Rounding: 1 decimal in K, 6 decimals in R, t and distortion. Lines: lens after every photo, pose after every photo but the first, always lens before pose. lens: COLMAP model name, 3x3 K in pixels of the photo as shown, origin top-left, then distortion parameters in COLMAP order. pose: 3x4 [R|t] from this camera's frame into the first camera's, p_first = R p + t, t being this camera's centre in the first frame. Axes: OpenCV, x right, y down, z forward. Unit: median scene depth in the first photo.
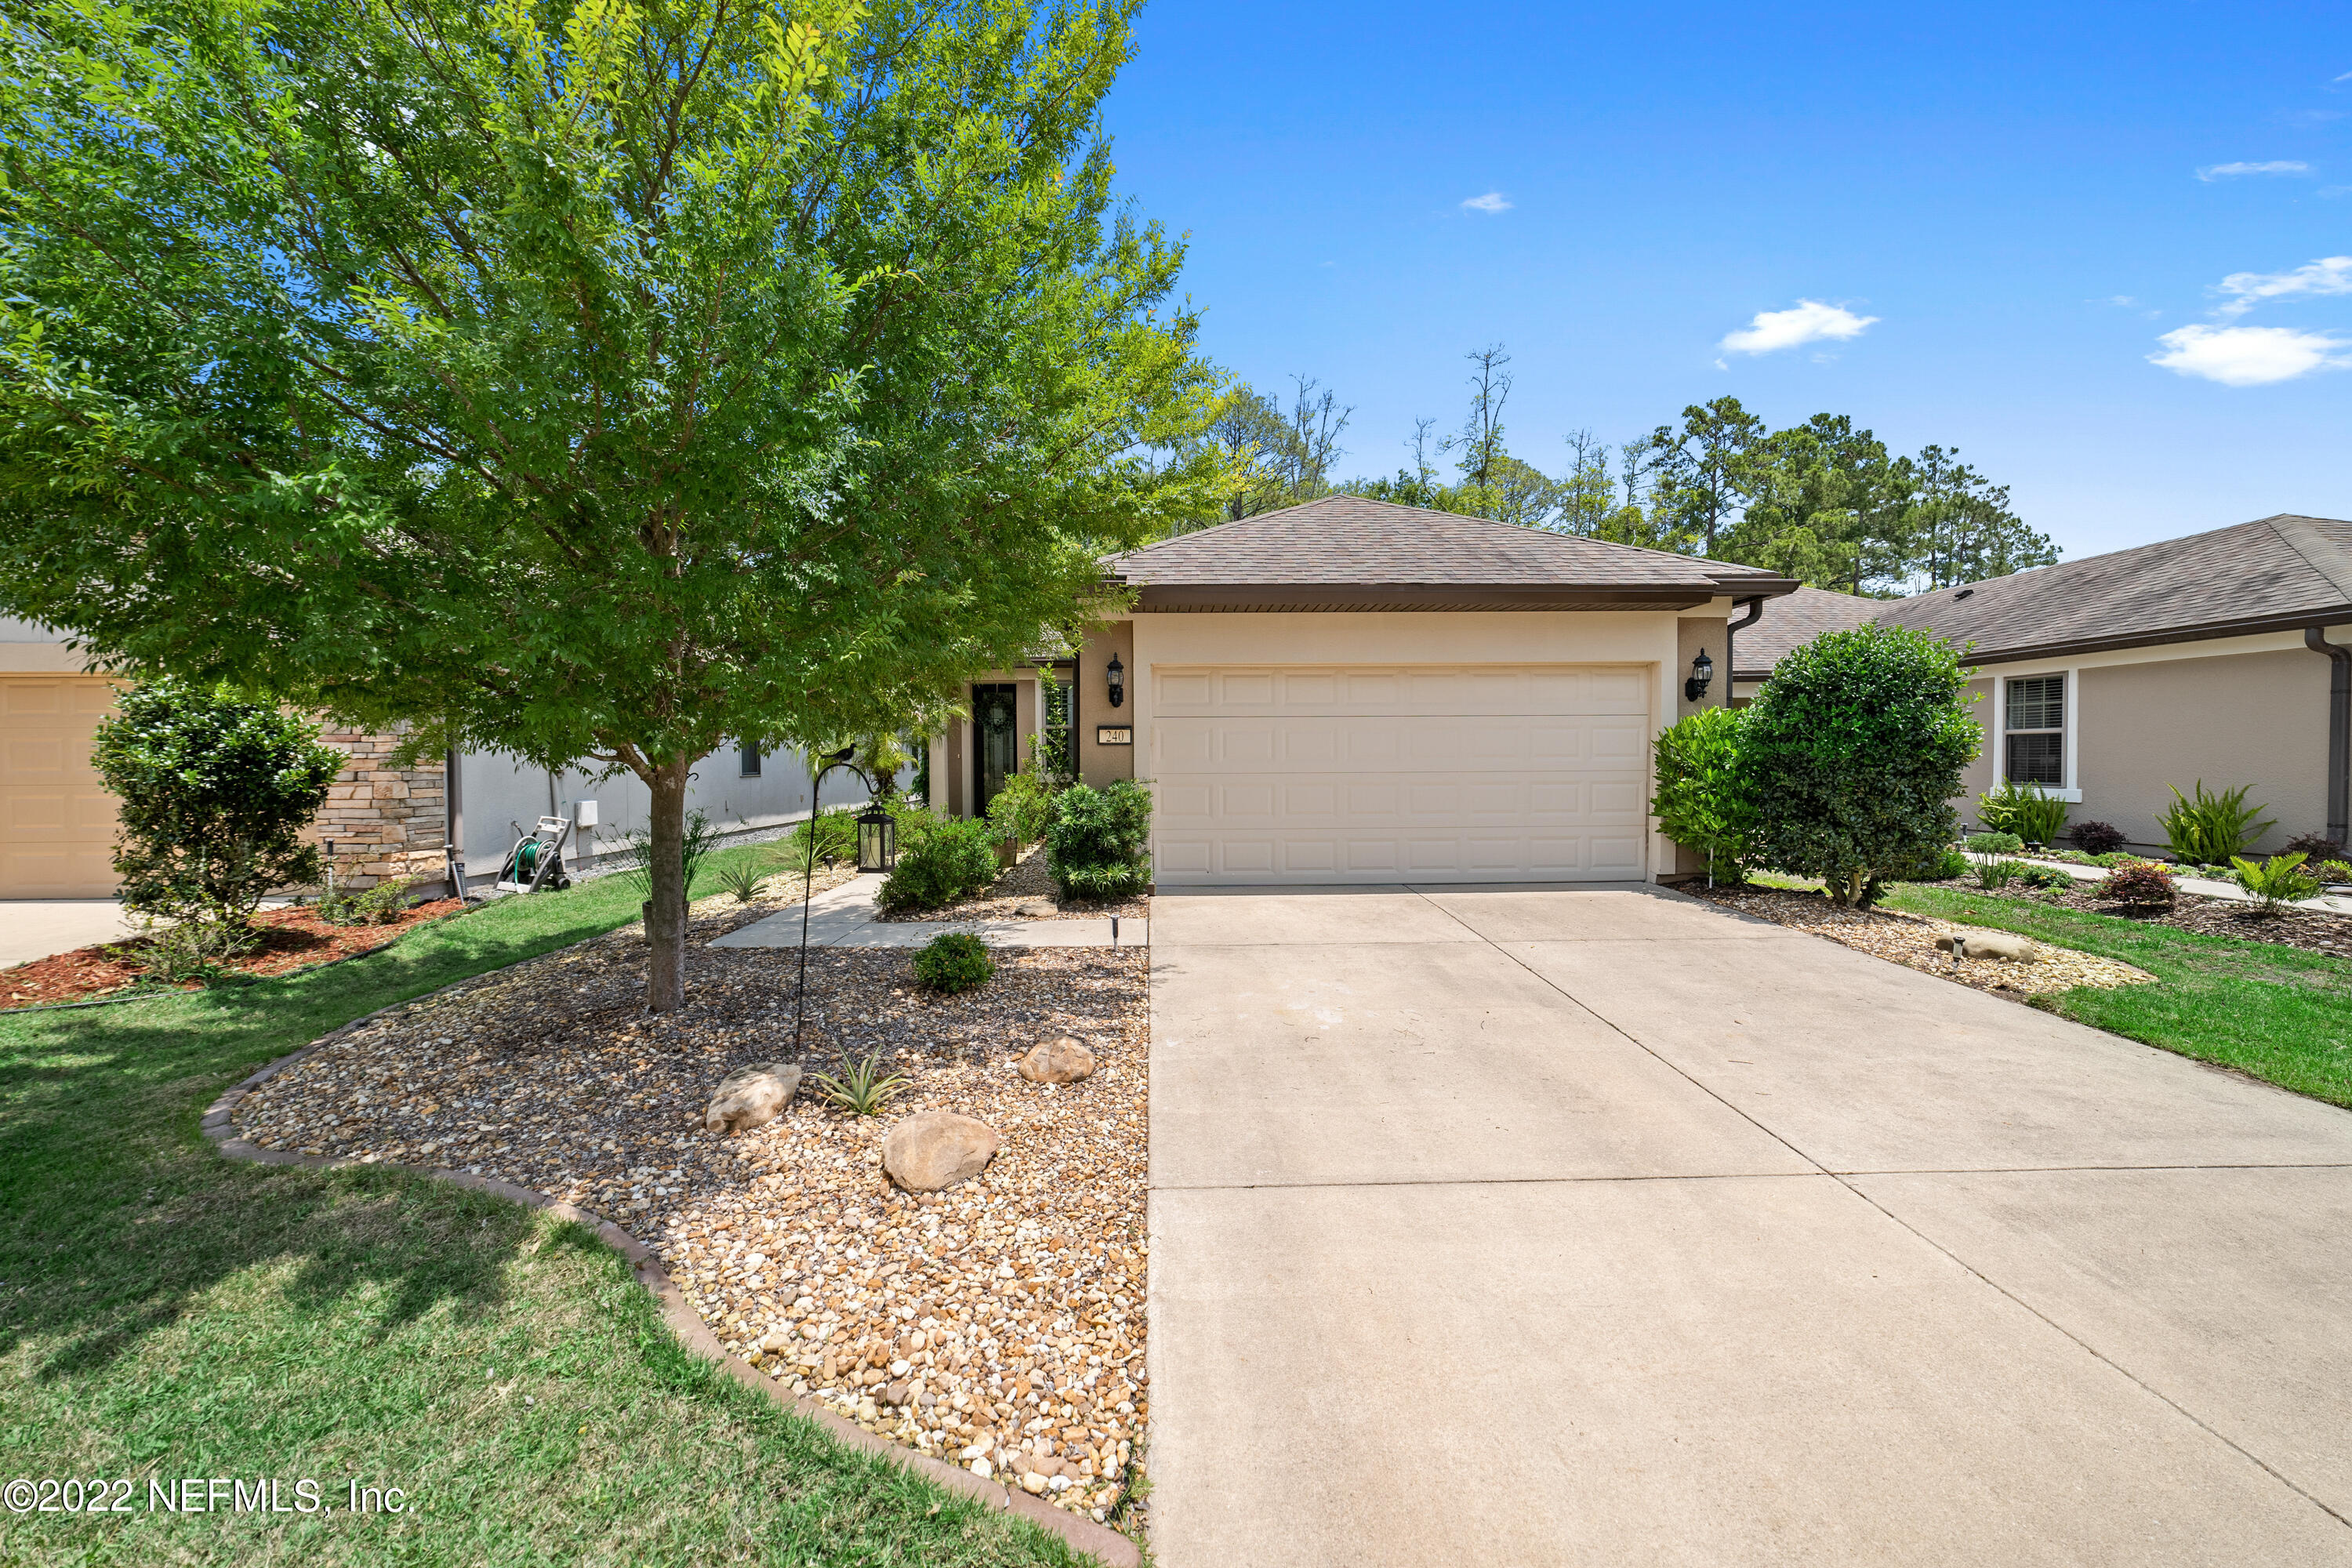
lens RADIAL K [[906.9, 0, 1173.5], [0, 906.9, 786.2], [0, 0, 1]] dist [-0.009161, 0.000248]
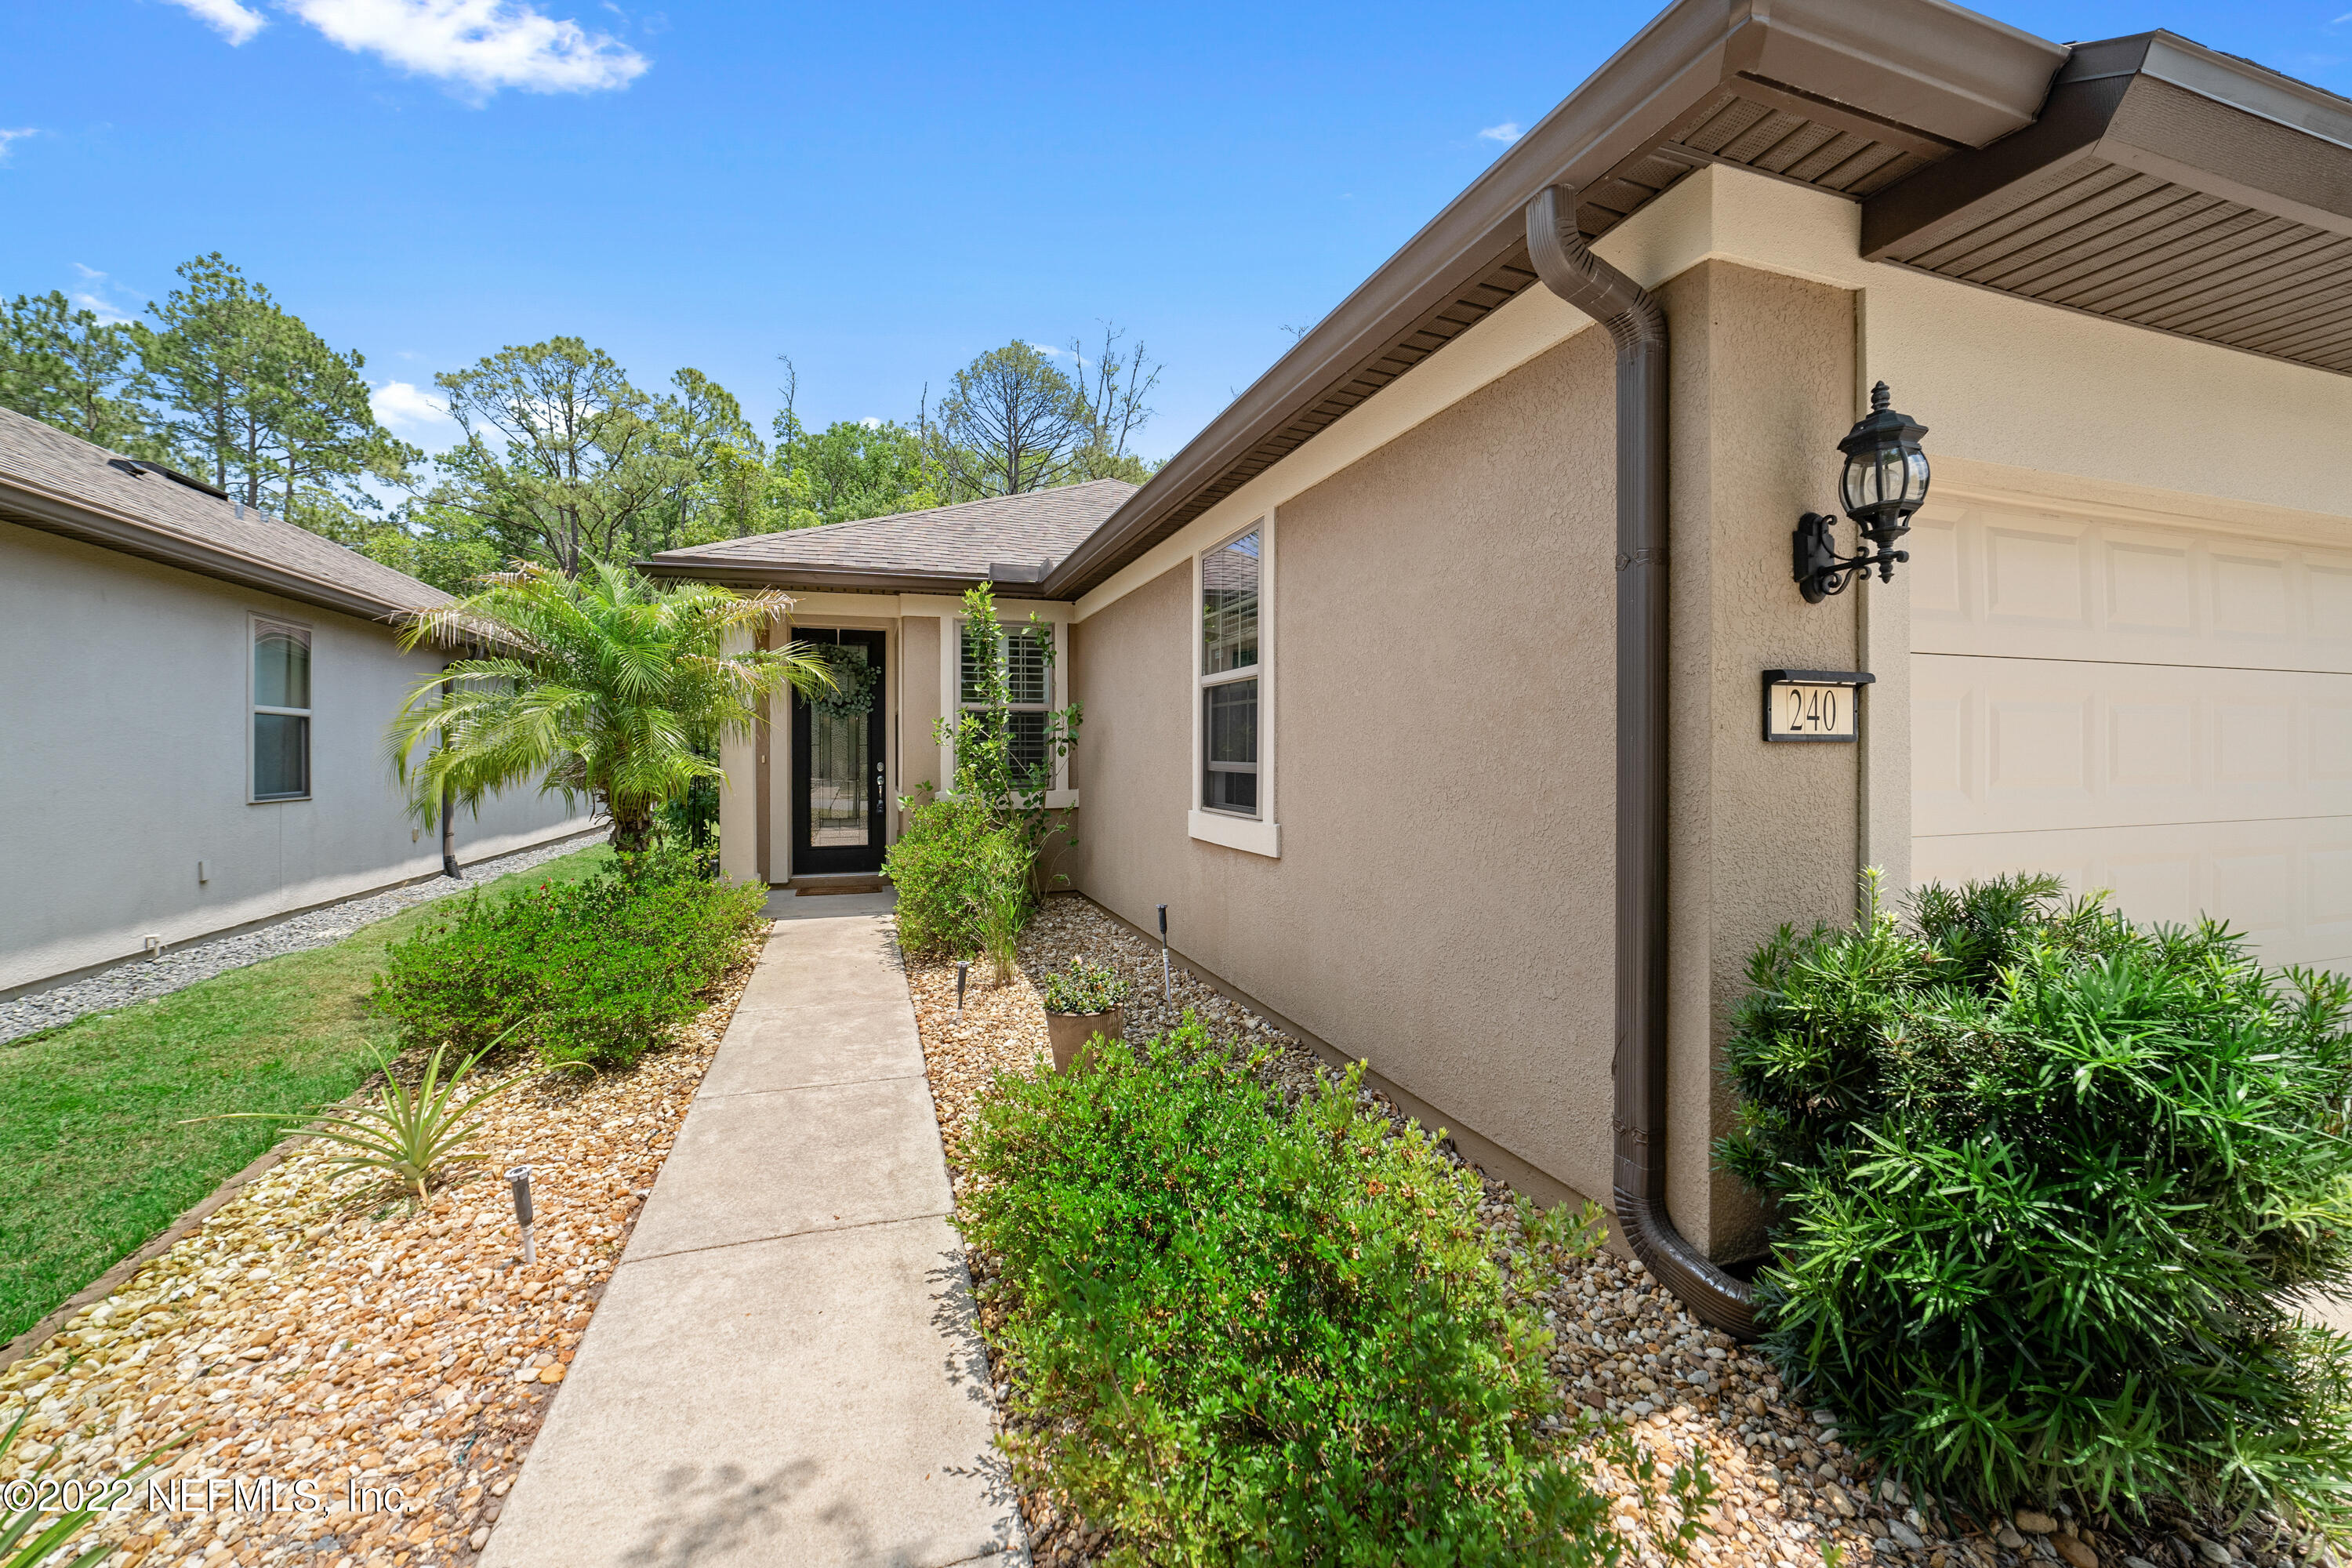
lens RADIAL K [[906.9, 0, 1173.5], [0, 906.9, 786.2], [0, 0, 1]] dist [-0.009161, 0.000248]
pose [[0.952835, -0.004070, 0.303462, -0.173326], [0.004683, 0.999988, -0.001294, -0.018200], [-0.303453, 0.002655, 0.952843, 0.434458]]
